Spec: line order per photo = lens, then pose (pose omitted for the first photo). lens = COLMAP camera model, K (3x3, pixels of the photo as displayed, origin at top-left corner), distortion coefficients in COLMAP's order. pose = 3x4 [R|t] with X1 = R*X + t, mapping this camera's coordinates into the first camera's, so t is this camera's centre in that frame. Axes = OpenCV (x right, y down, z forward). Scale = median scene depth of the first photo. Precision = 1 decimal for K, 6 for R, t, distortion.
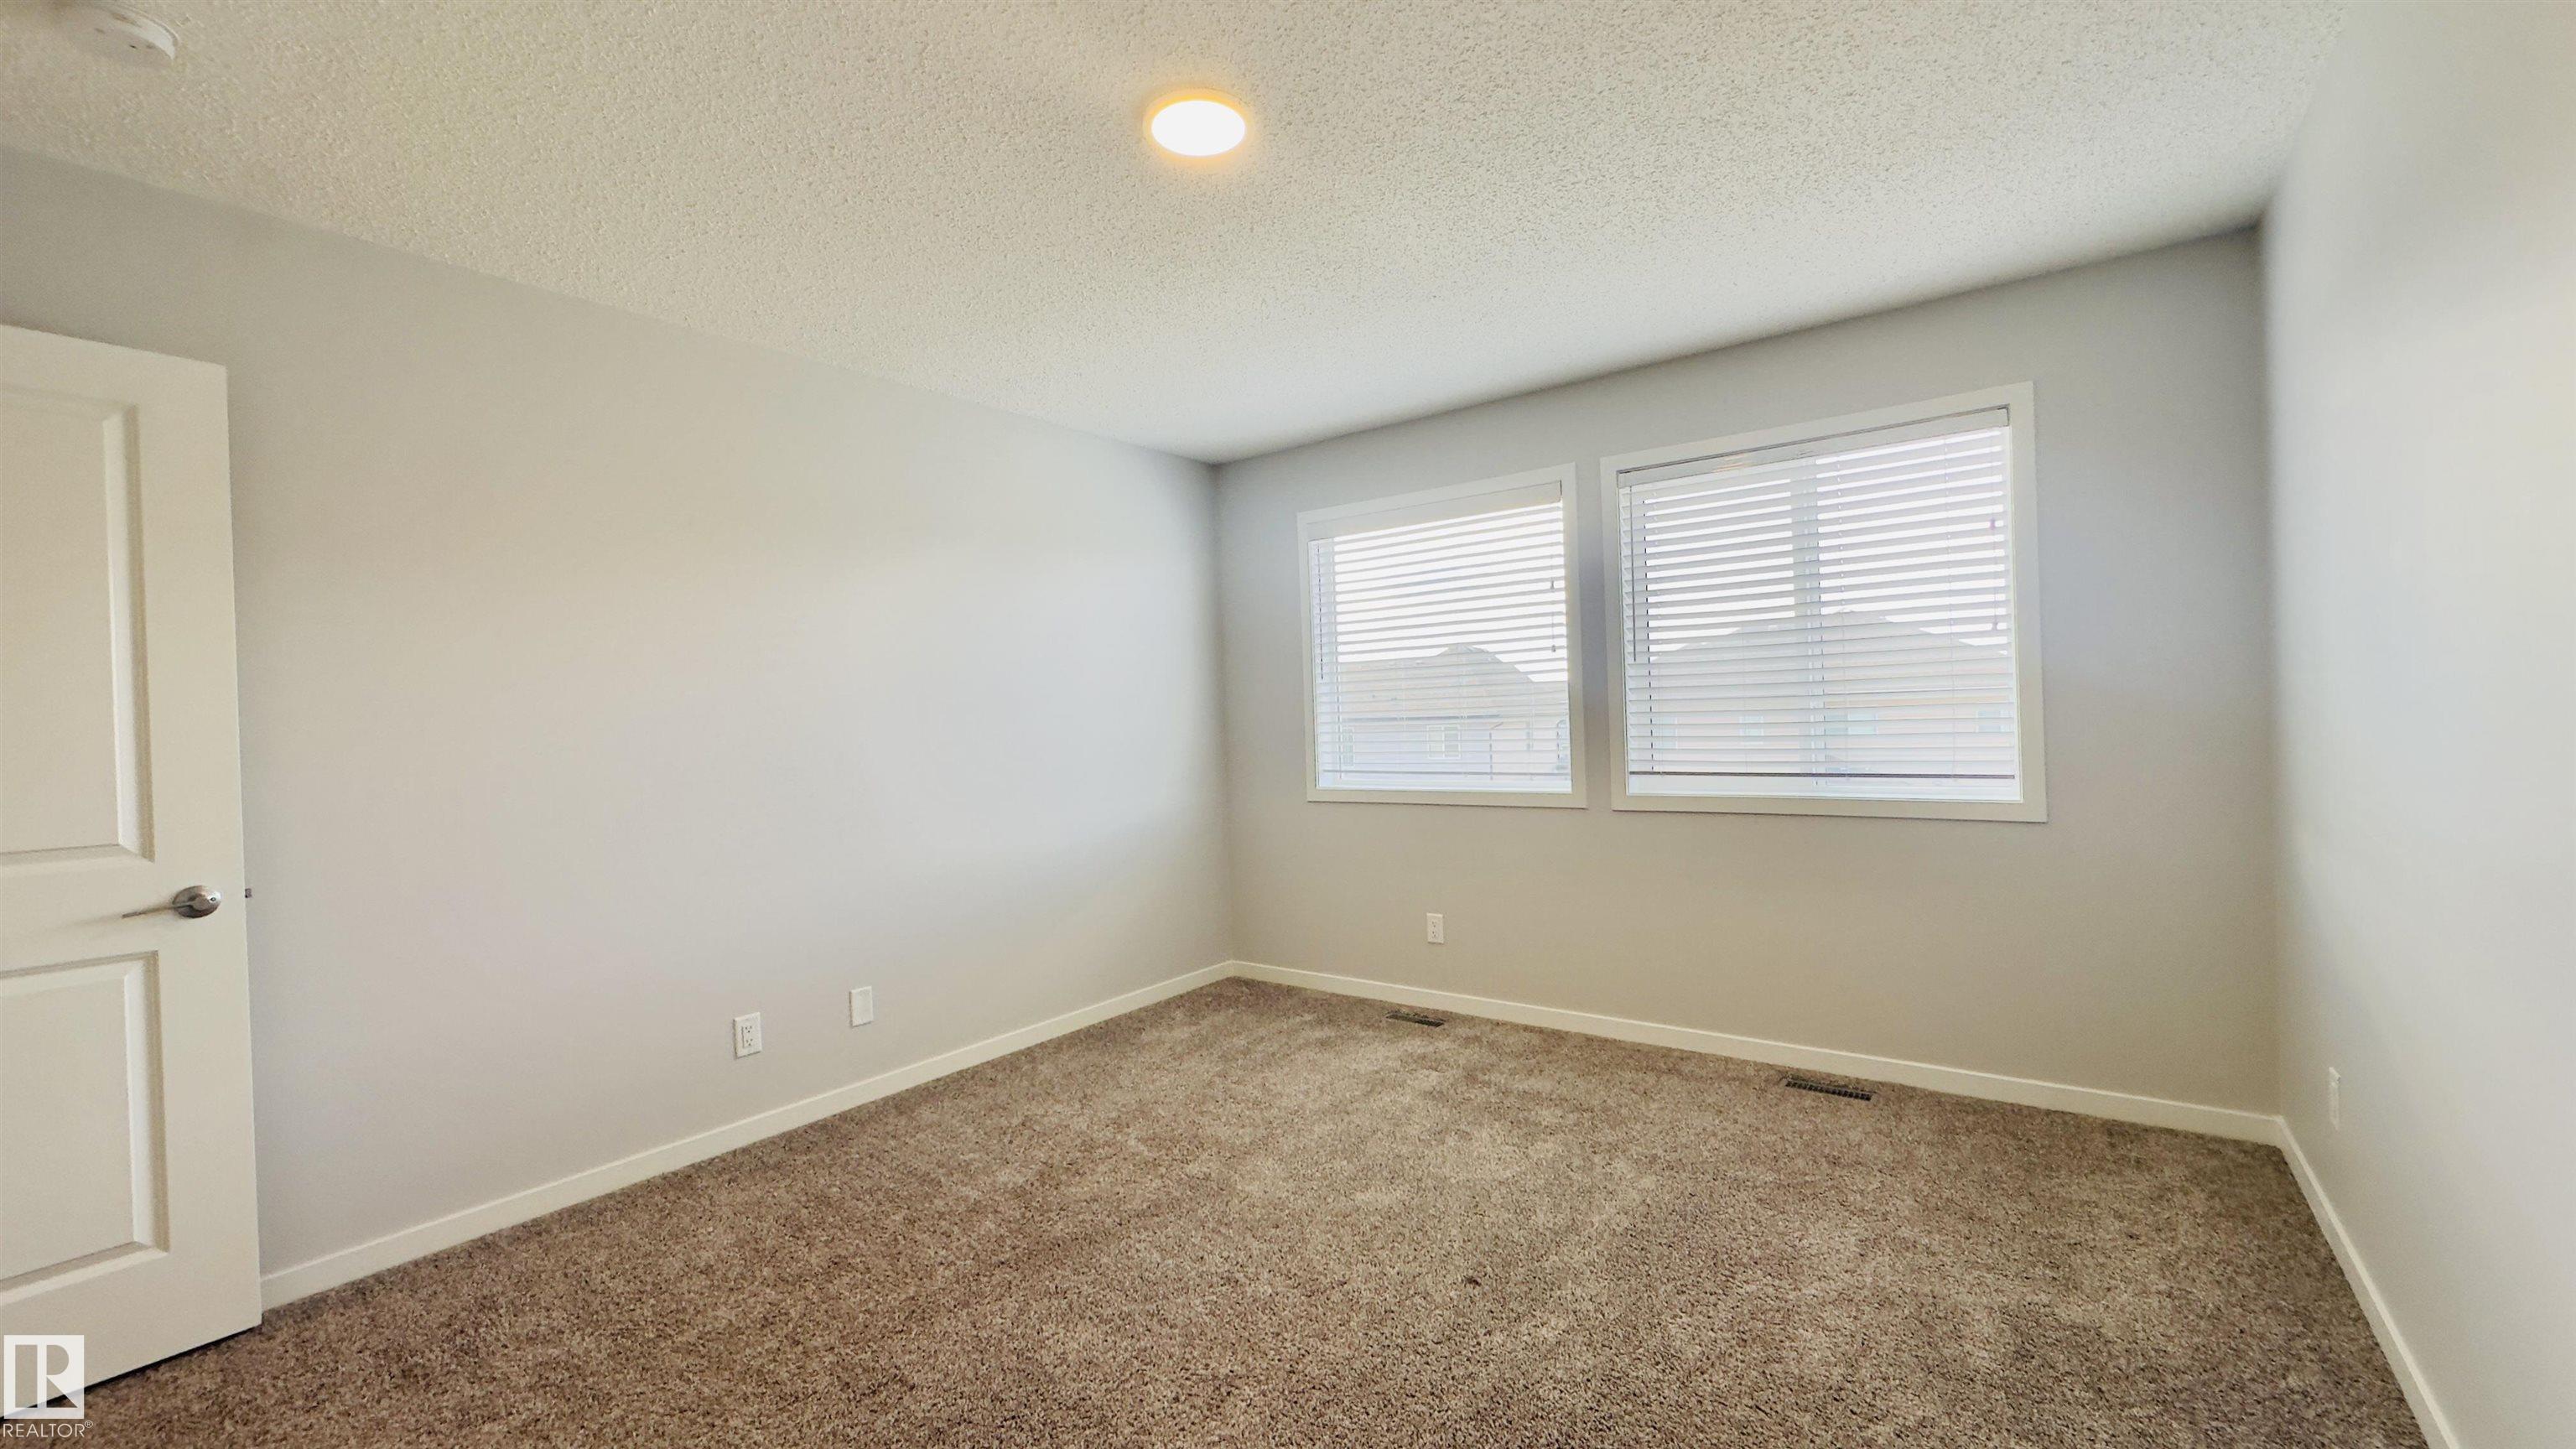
lens RADIAL K [[1030.7, 0, 1288.0], [0, 1030.7, 724.5], [0, 0, 1]] dist [-0.017064, 0.000001]
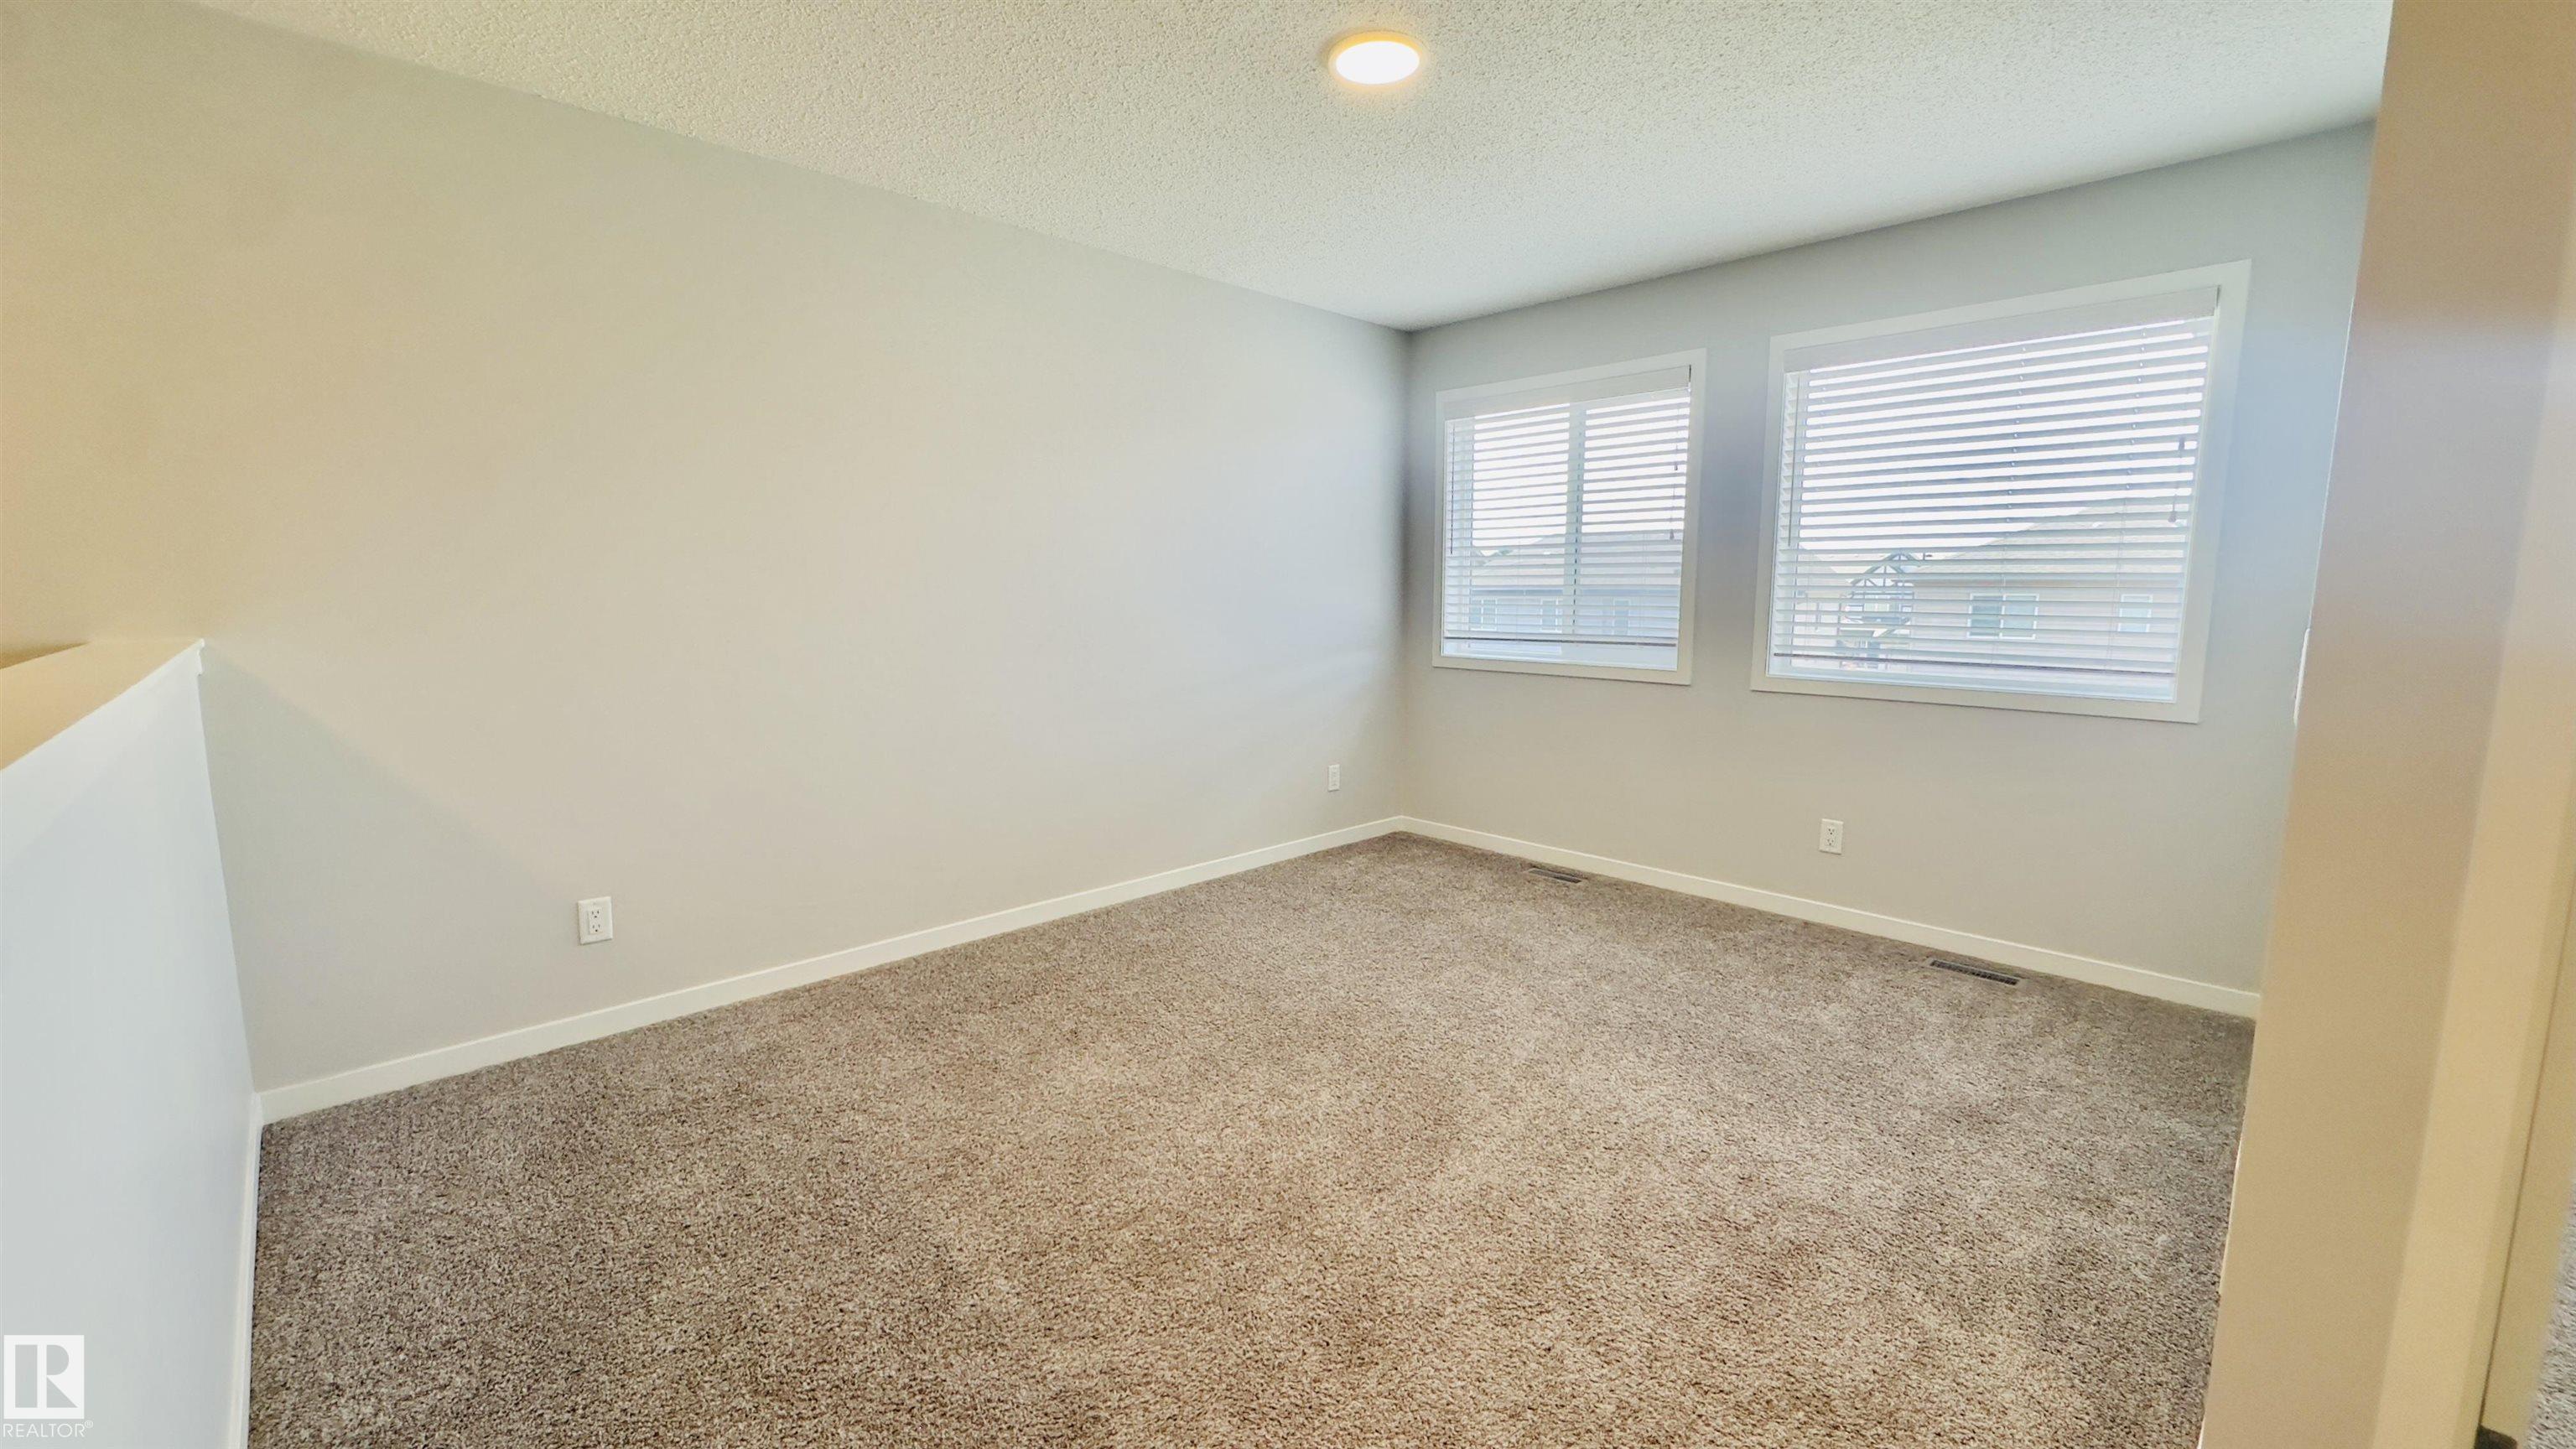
lens RADIAL K [[1024.0, 0, 1411.1], [0, 1024.0, 716.8], [0, 0, 1]] dist [-0.018031, -0.000033]
pose [[0.995134, 0.047549, -0.086302, 0.084214], [-0.036895, 0.991954, 0.121106, -0.002601], [0.091366, -0.117333, 0.988881, -0.065188]]
